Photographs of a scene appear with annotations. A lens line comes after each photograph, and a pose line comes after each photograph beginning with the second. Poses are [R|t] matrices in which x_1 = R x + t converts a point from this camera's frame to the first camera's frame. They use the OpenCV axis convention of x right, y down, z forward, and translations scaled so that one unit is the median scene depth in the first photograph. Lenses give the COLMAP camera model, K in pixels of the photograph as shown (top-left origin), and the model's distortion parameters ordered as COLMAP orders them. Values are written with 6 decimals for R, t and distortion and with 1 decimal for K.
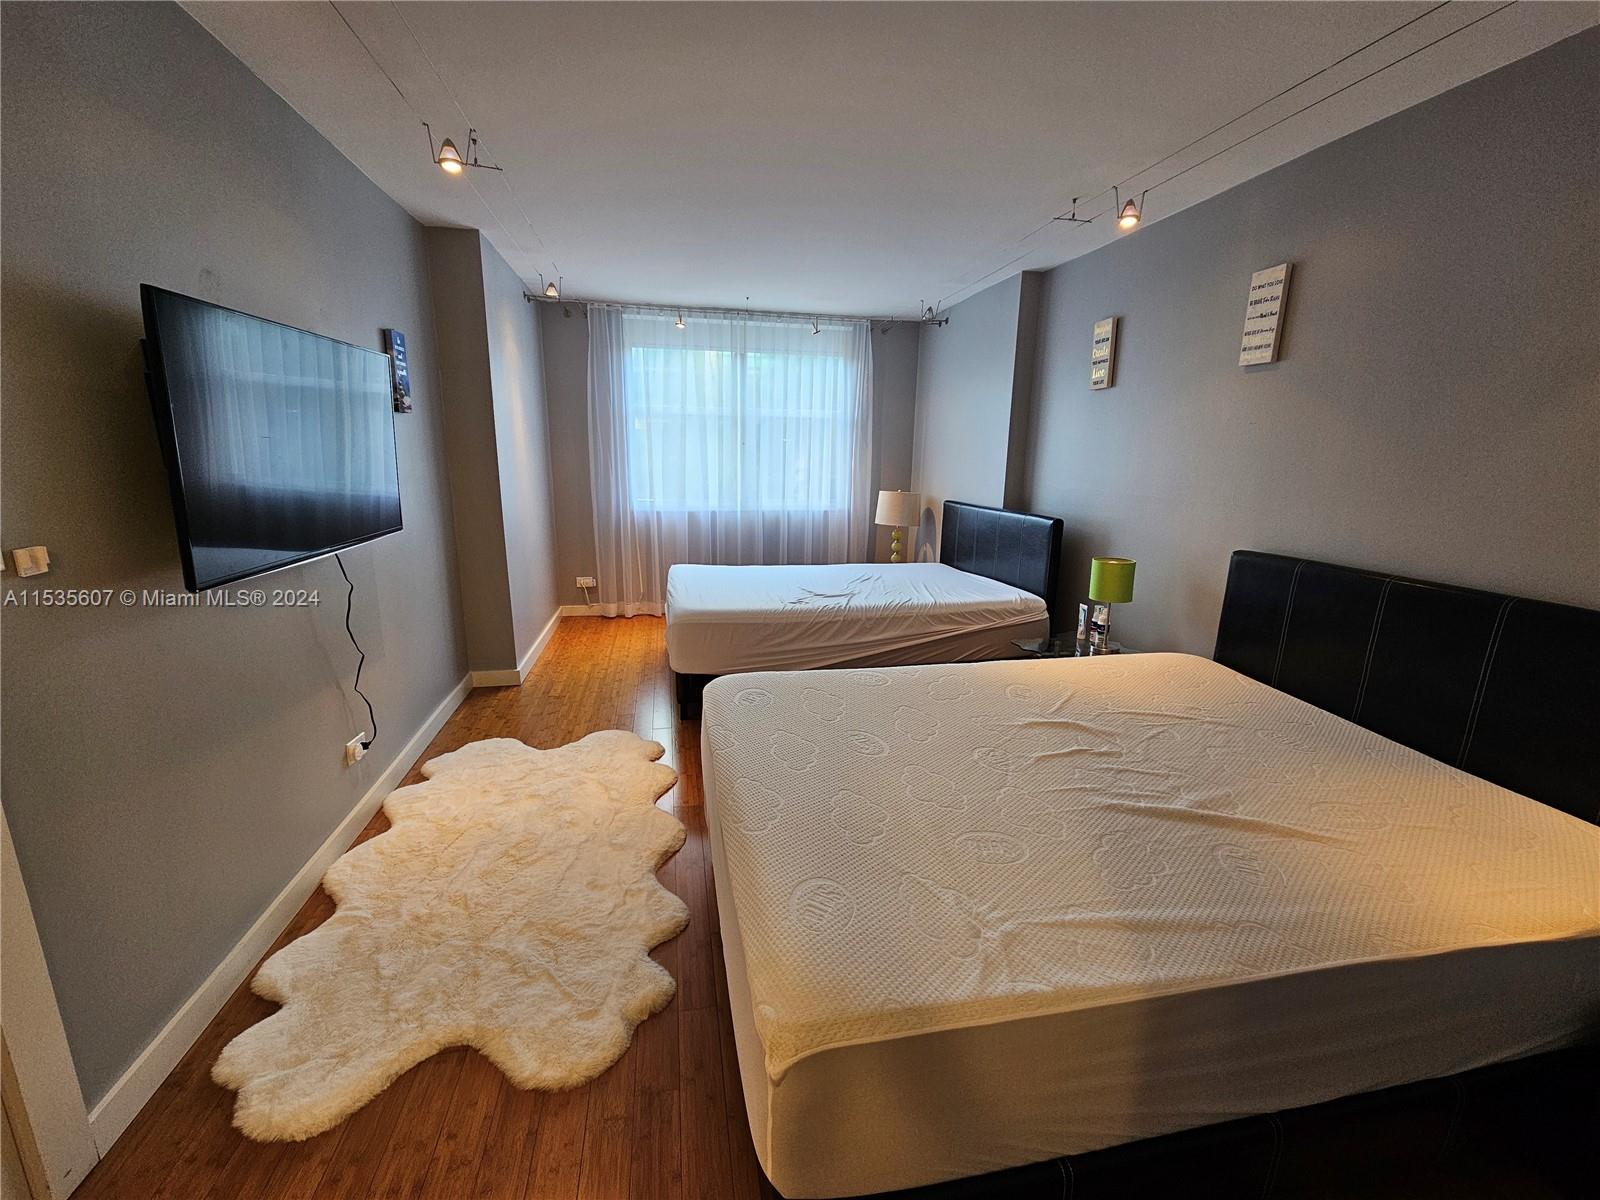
lens RADIAL K [[652.8, 0, 798.9], [0, 652.8, 593.9], [0, 0, 1]] dist [-0.000160, 0.000064]
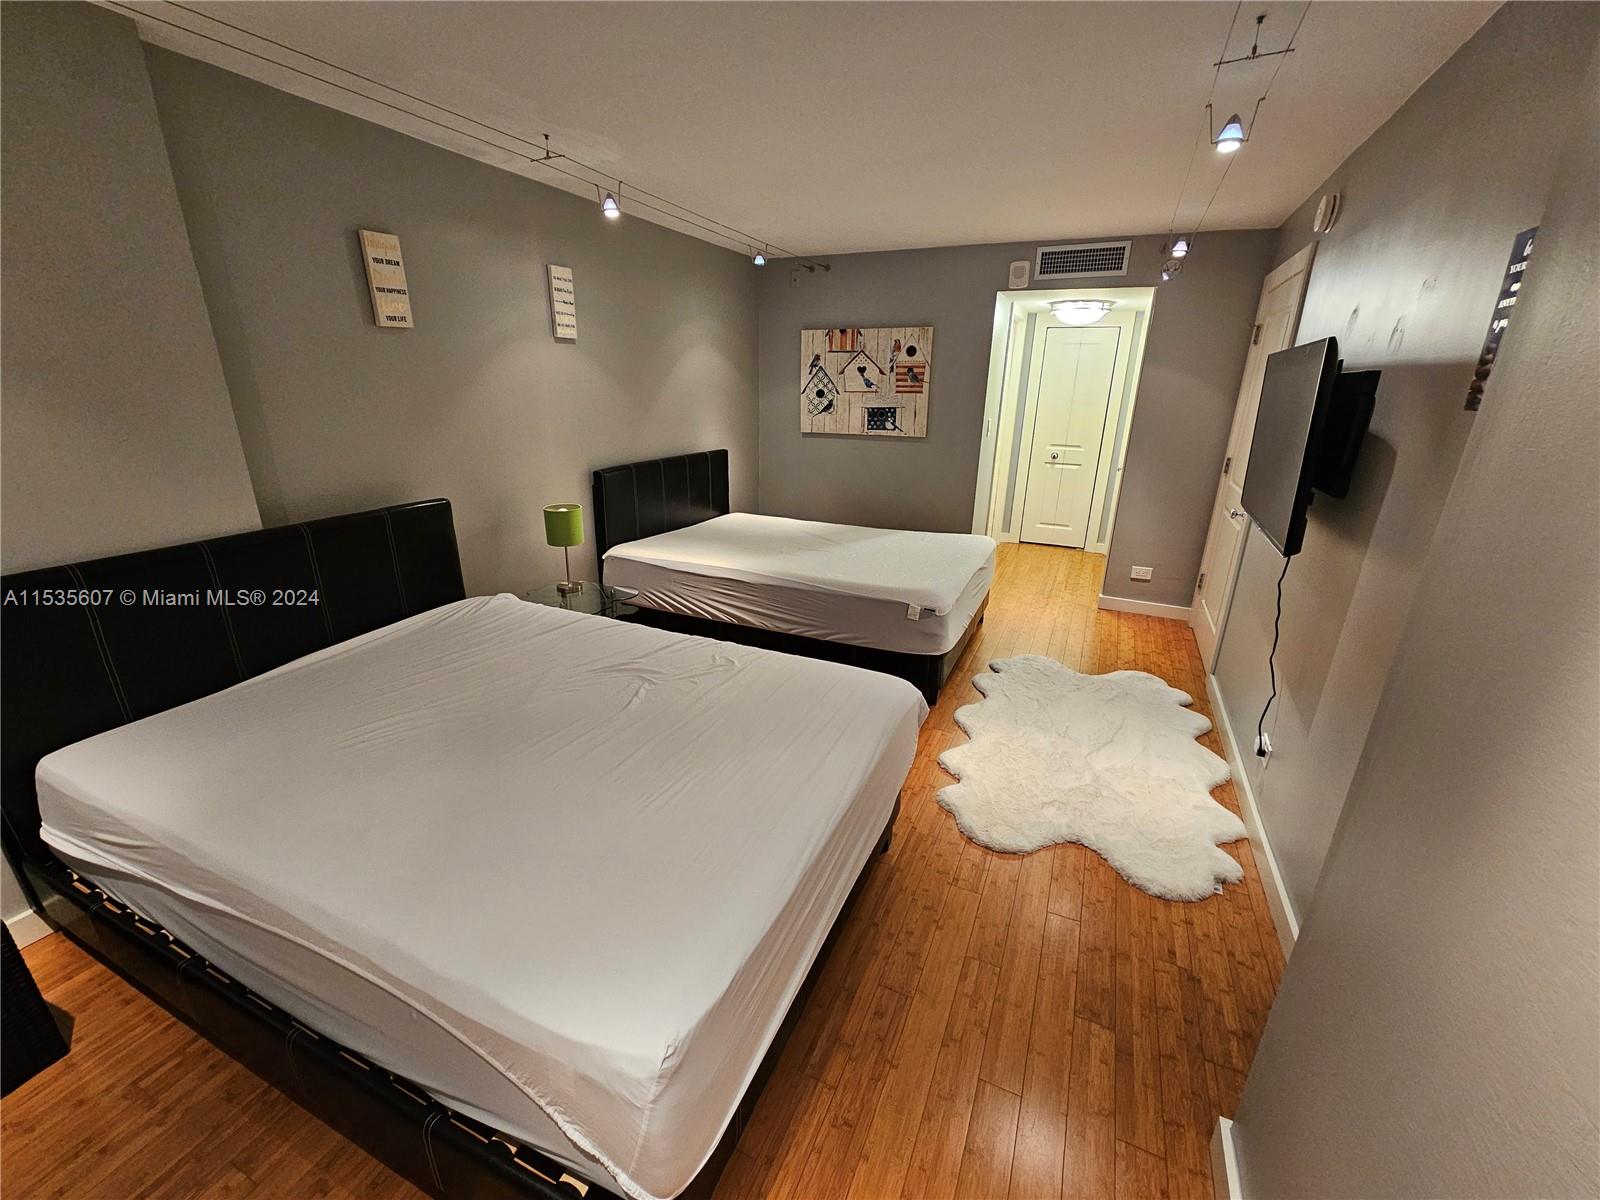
lens RADIAL K [[652.8, 0, 805.4], [0, 652.8, 605.2], [0, 0, 1]] dist [-0.000160, 0.000064]
pose [[-0.813086, -0.214630, 0.541134, -0.570762], [0.100840, 0.863574, 0.494036, -0.489598], [-0.573344, 0.456262, -0.680516, 1.886605]]
